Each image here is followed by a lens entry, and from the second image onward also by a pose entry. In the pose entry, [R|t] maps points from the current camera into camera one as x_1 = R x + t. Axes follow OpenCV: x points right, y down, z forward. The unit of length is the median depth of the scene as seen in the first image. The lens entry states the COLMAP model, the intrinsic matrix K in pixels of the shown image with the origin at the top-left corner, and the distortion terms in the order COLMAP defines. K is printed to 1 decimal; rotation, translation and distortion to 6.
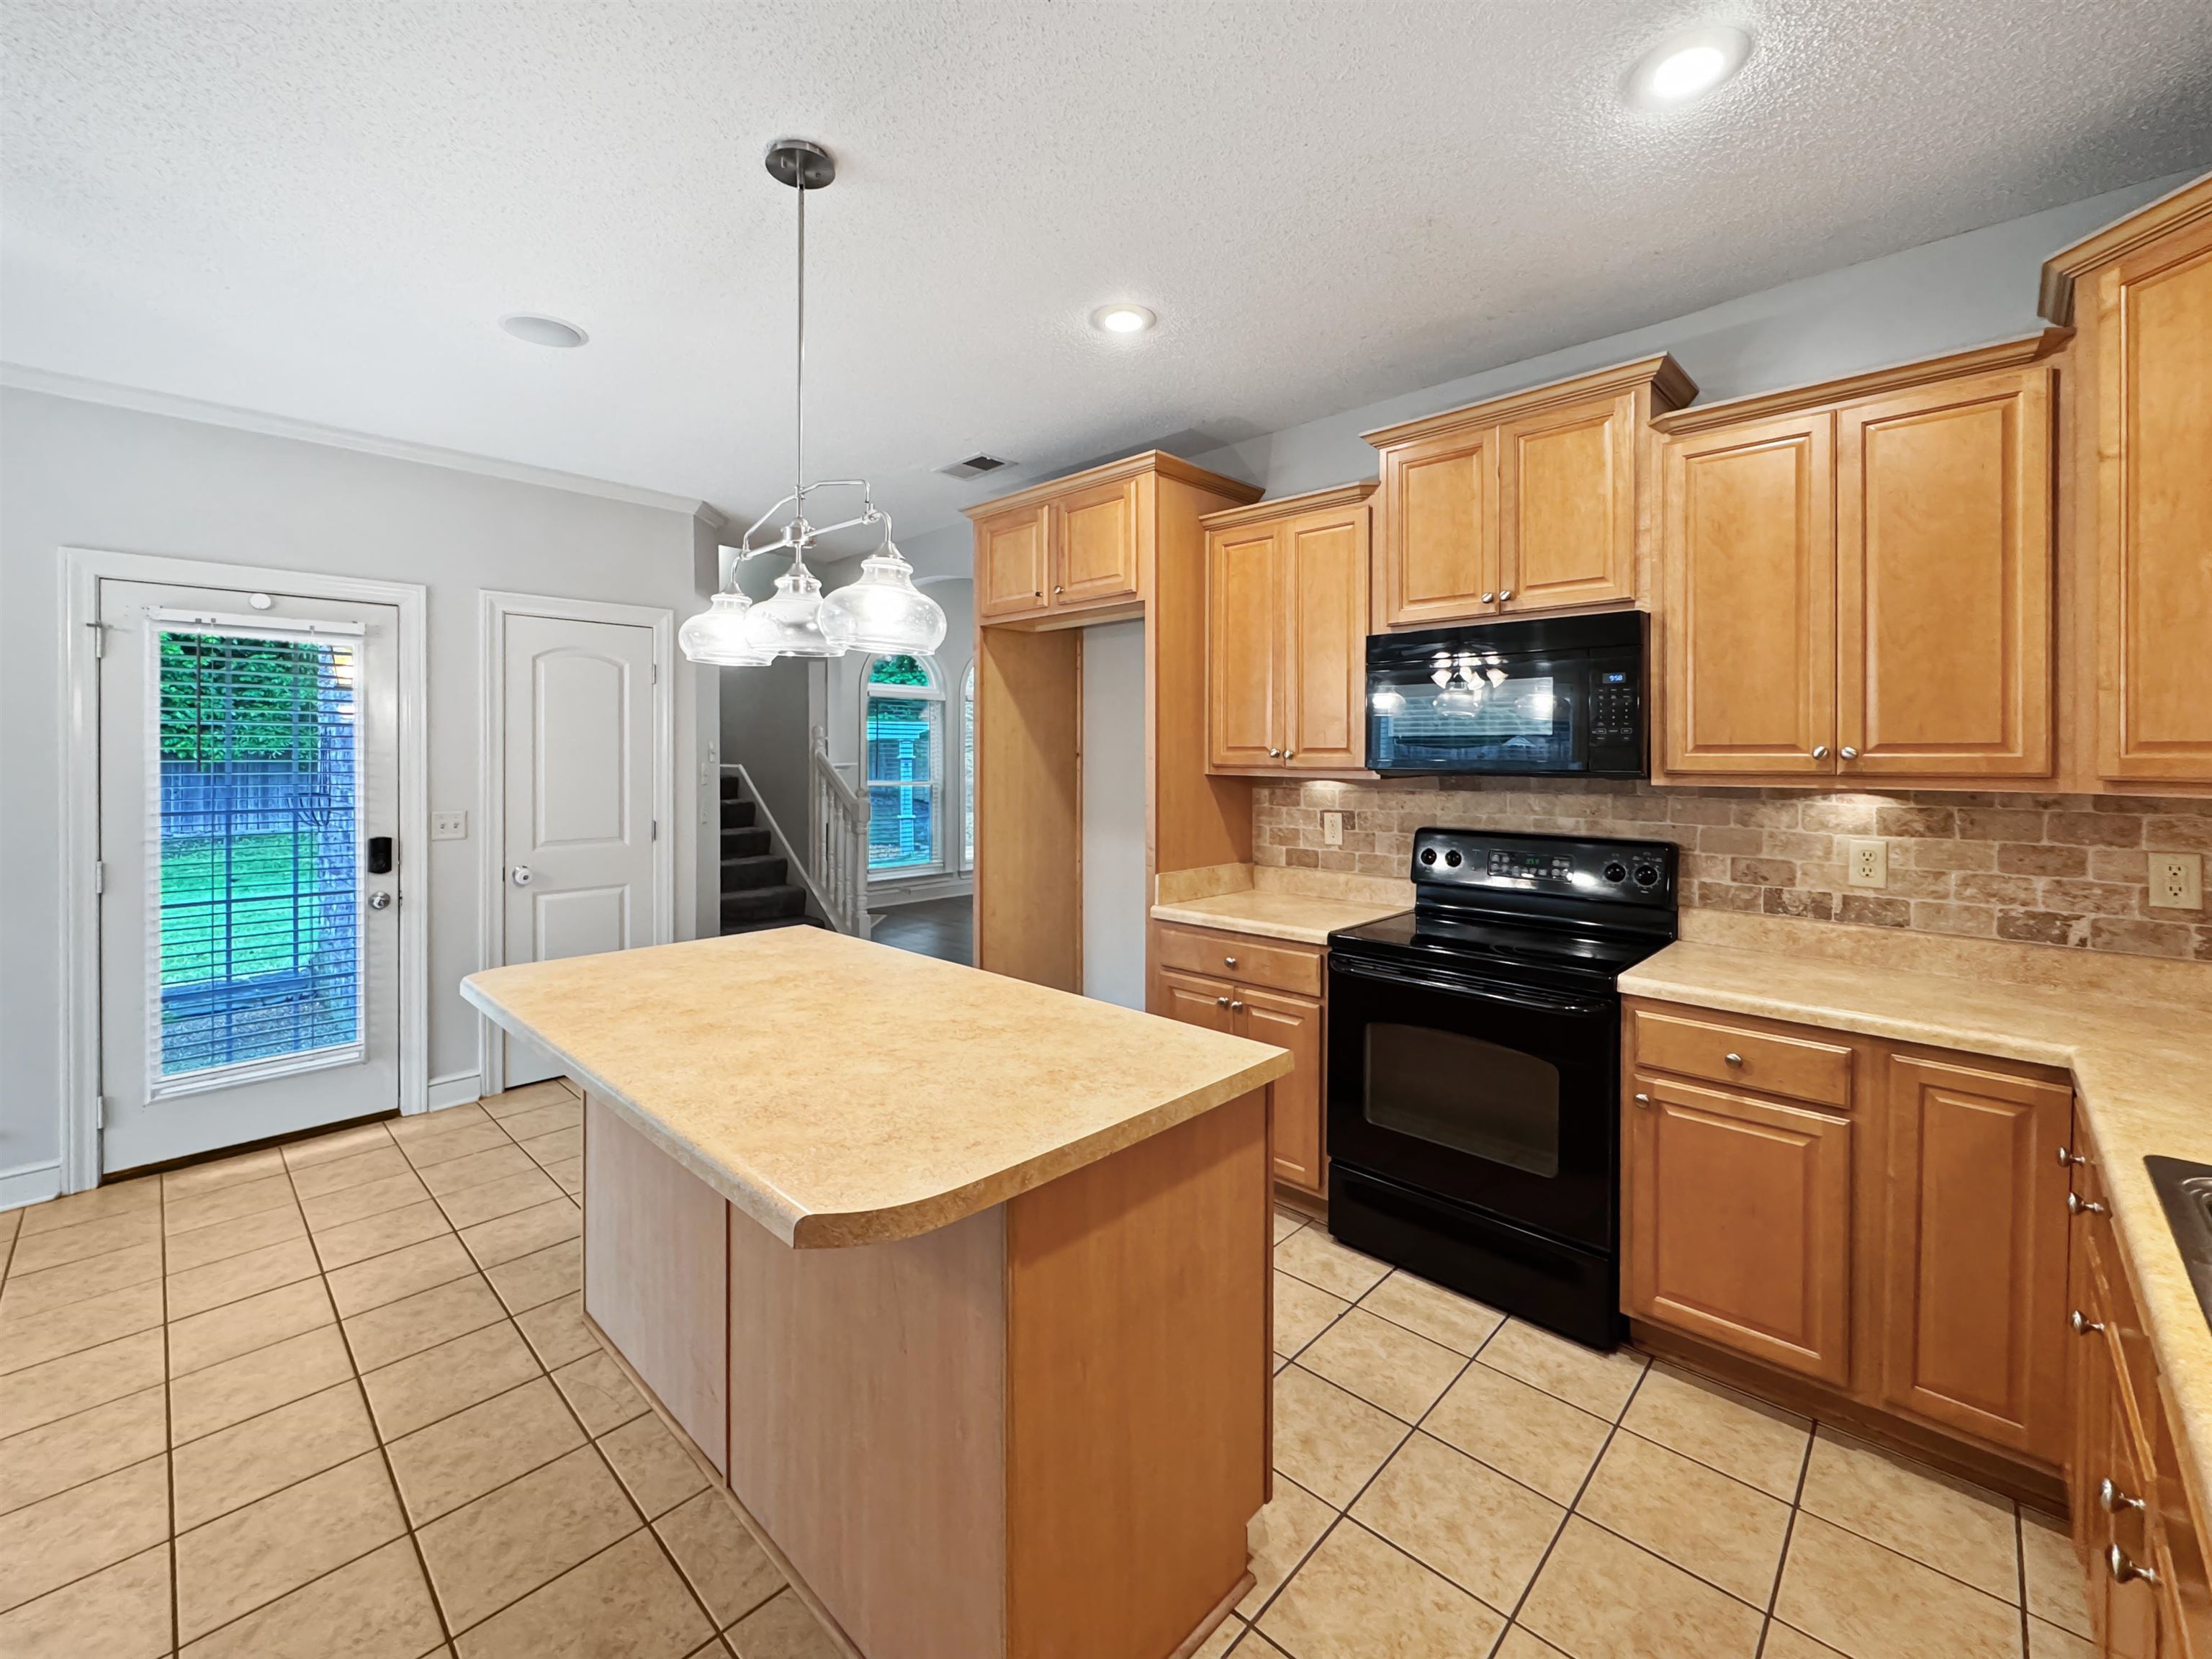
lens RADIAL K [[912.9, 0, 1068.3], [0, 912.9, 756.2], [0, 0, 1]] dist [-0.003598, 0.000427]
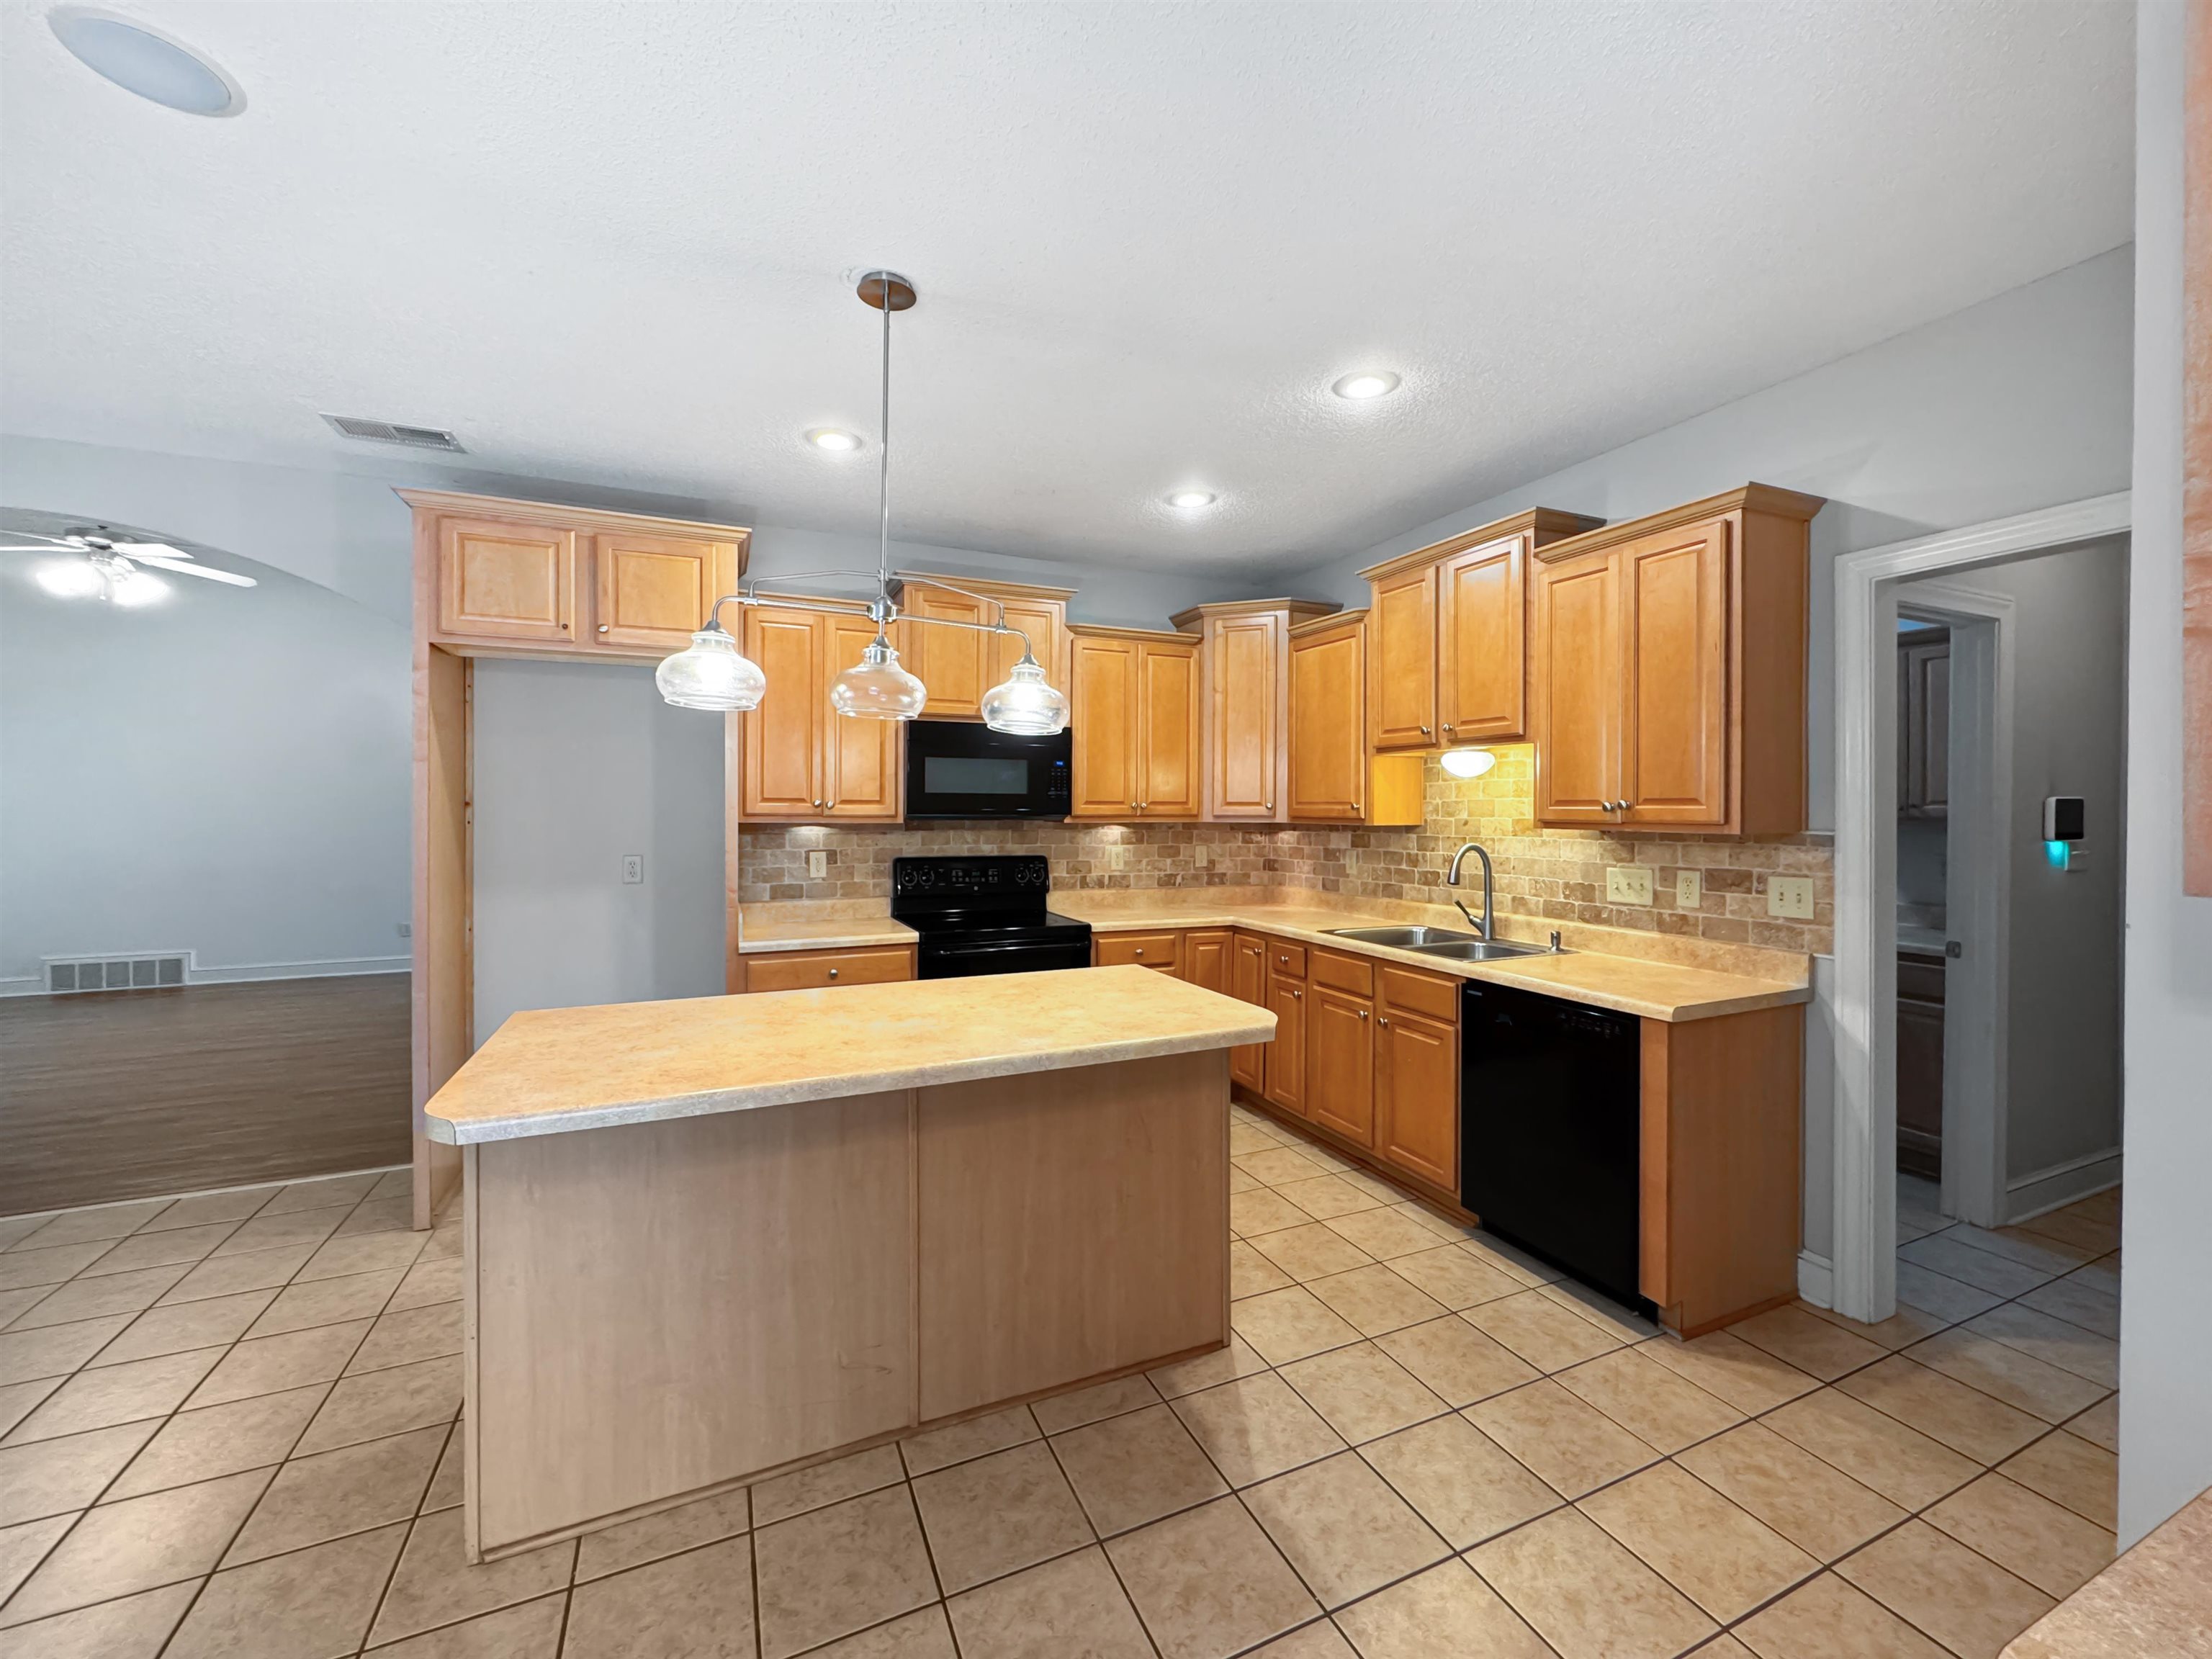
lens RADIAL K [[912.9, 0, 1116.9], [0, 912.9, 809.1], [0, 0, 1]] dist [-0.003598, 0.000427]
pose [[0.355741, -0.001562, 0.934583, -0.997488], [-0.002146, 0.999995, 0.002489, -0.000170], [-0.934582, -0.002891, 0.355736, 0.245096]]
